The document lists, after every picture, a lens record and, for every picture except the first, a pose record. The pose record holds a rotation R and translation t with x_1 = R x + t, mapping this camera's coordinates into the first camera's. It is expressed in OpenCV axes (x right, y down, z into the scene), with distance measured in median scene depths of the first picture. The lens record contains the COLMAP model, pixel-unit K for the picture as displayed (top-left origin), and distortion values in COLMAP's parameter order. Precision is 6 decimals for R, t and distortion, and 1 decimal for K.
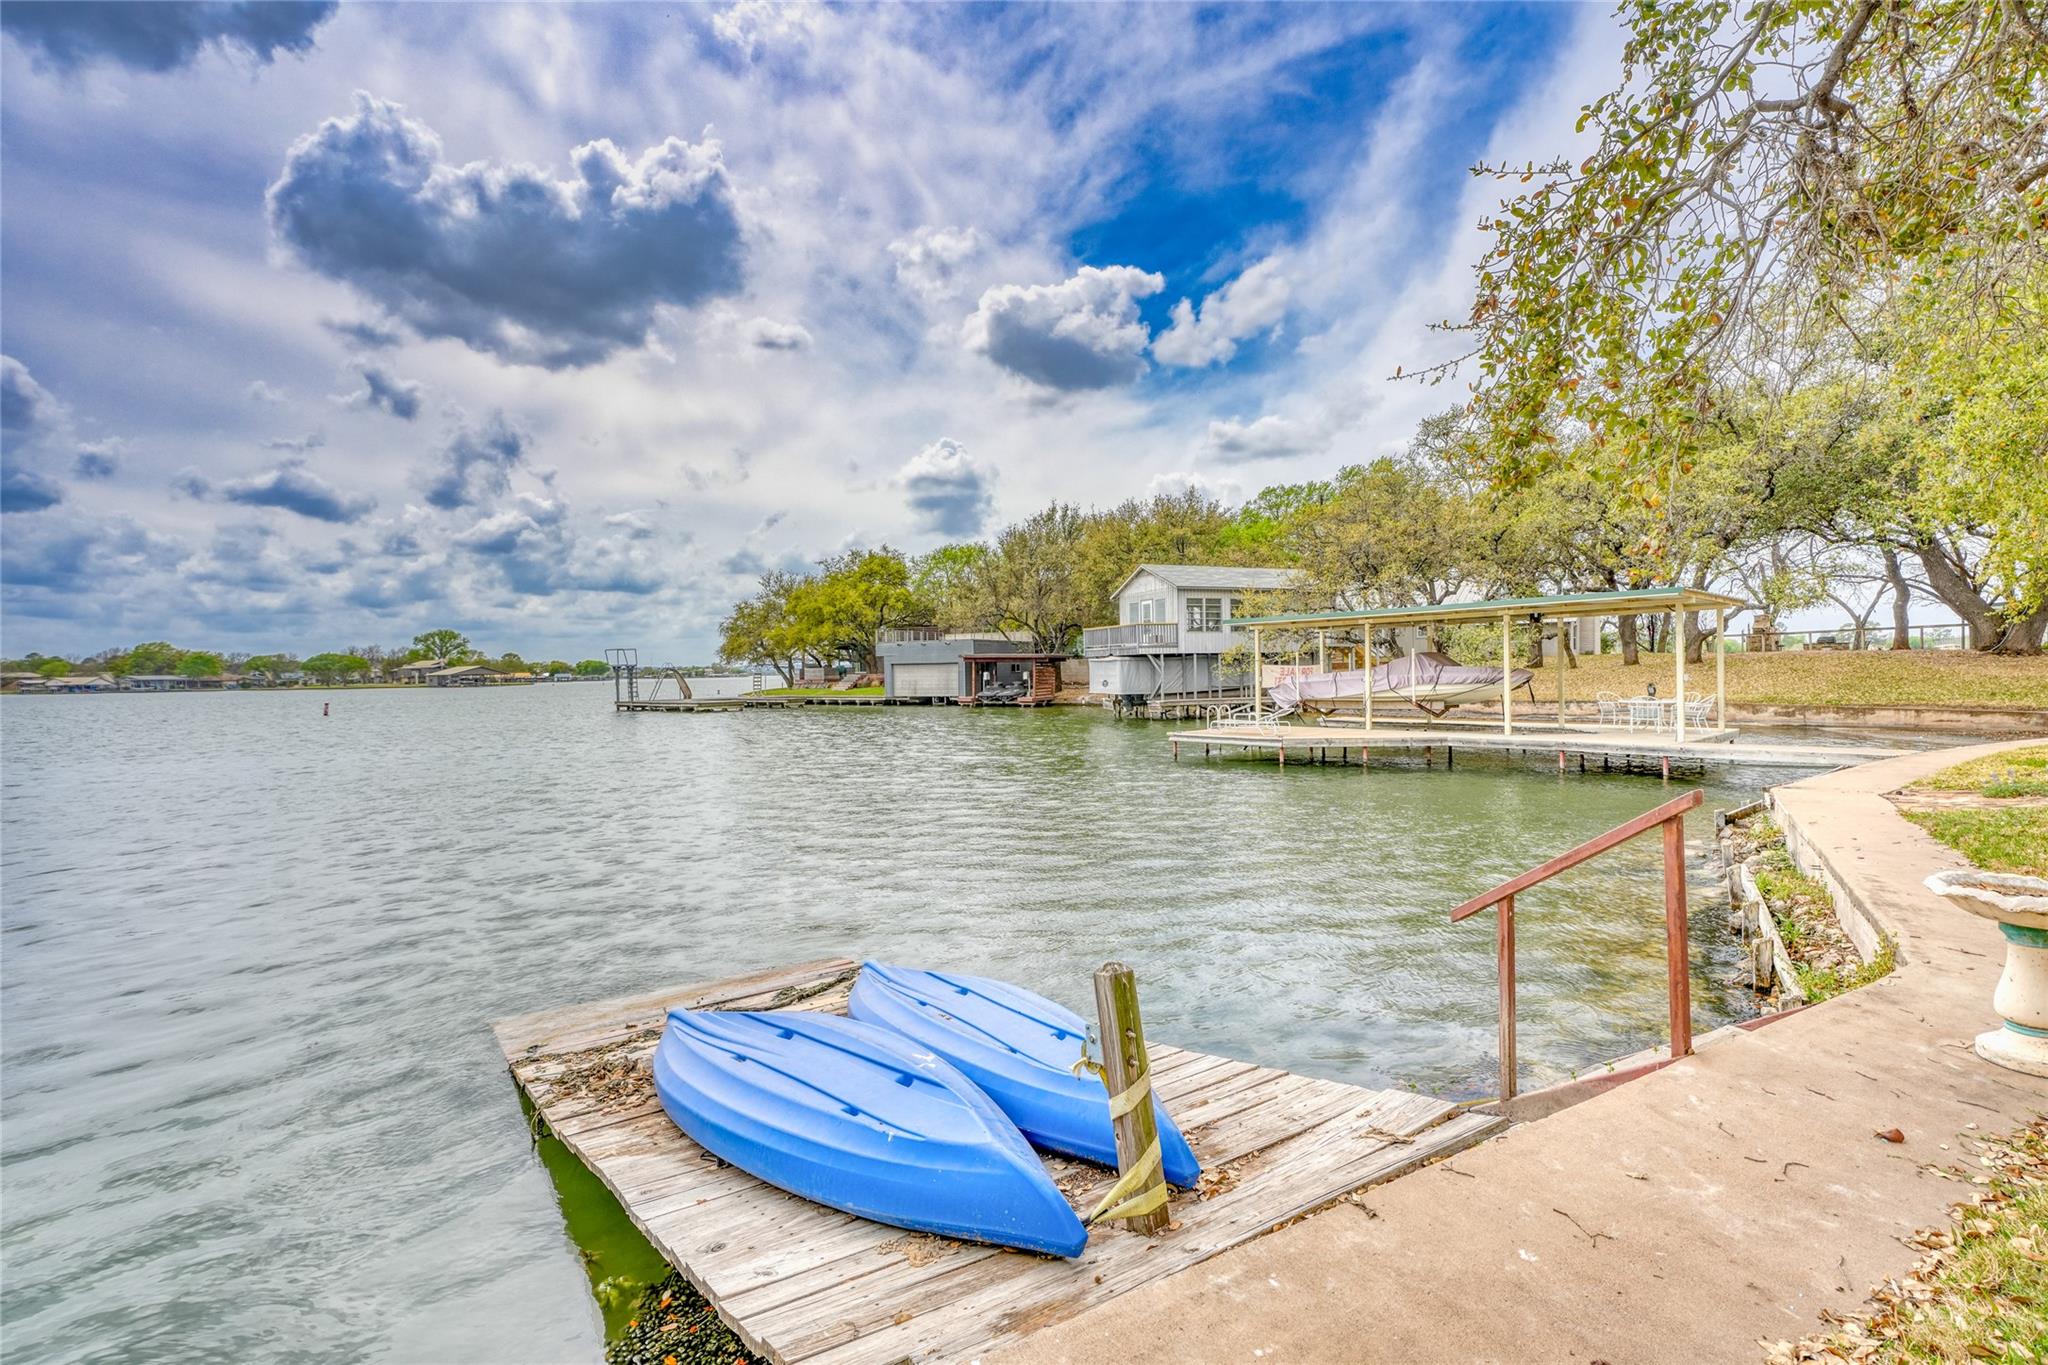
lens RADIAL K [[928.3, 0, 1013.7], [0, 928.3, 701.8], [0, 0, 1]] dist [-0.003769, 0.000879]
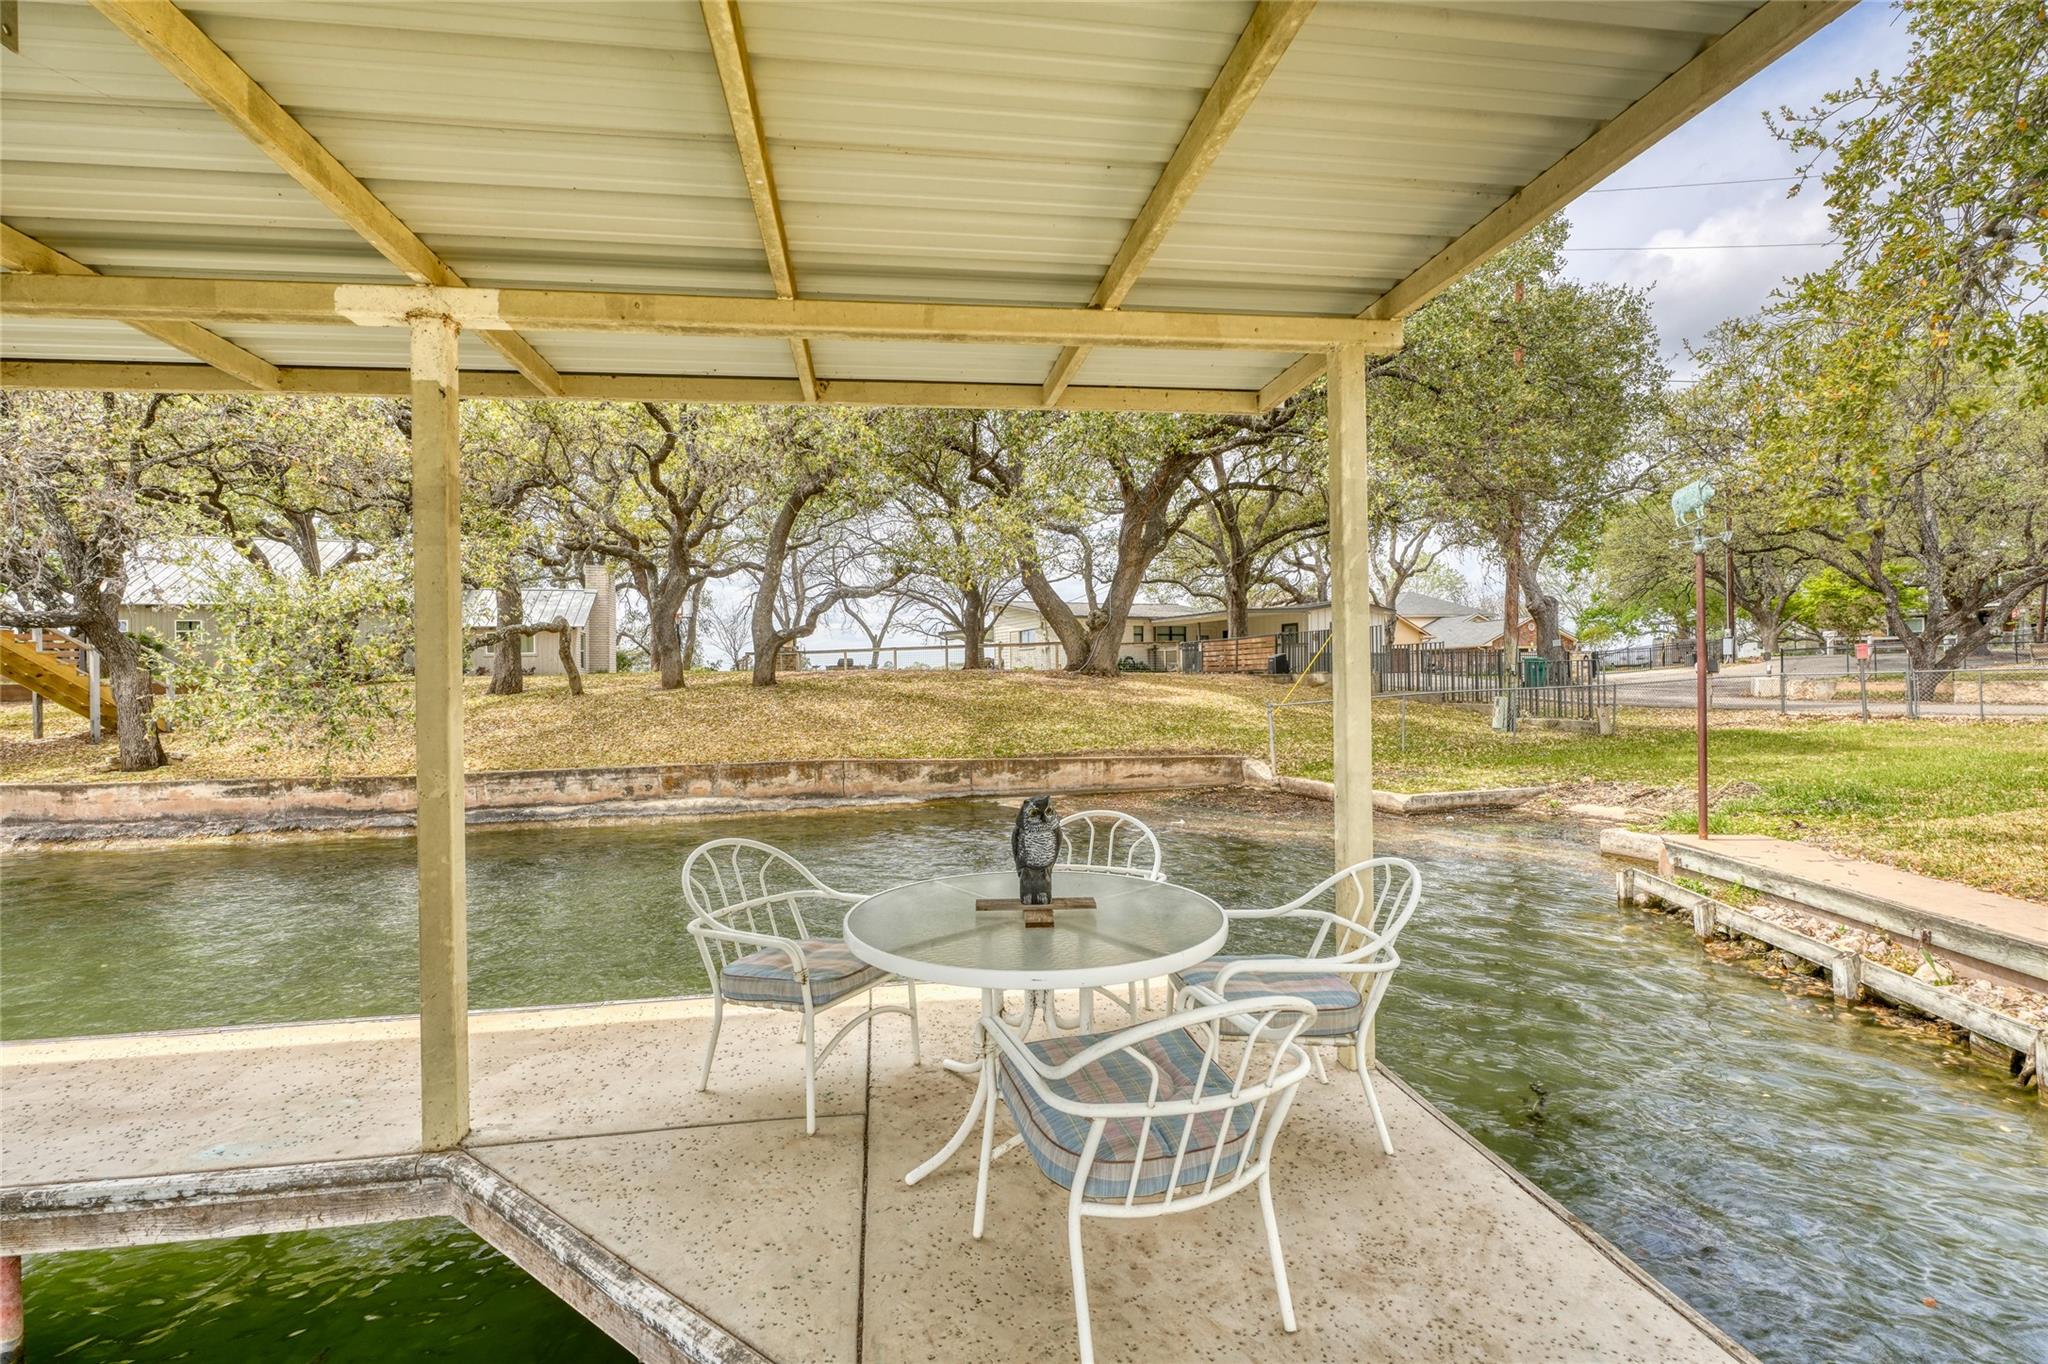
lens RADIAL K [[928.3, 0, 1021.2], [0, 928.3, 682.3], [0, 0, 1]] dist [-0.003769, 0.000879]
pose [[0.555810, 0.005794, 0.831289, 0.202580], [0.034955, 0.998928, -0.030333, -0.012237], [-0.830574, 0.045917, 0.555012, 0.328934]]
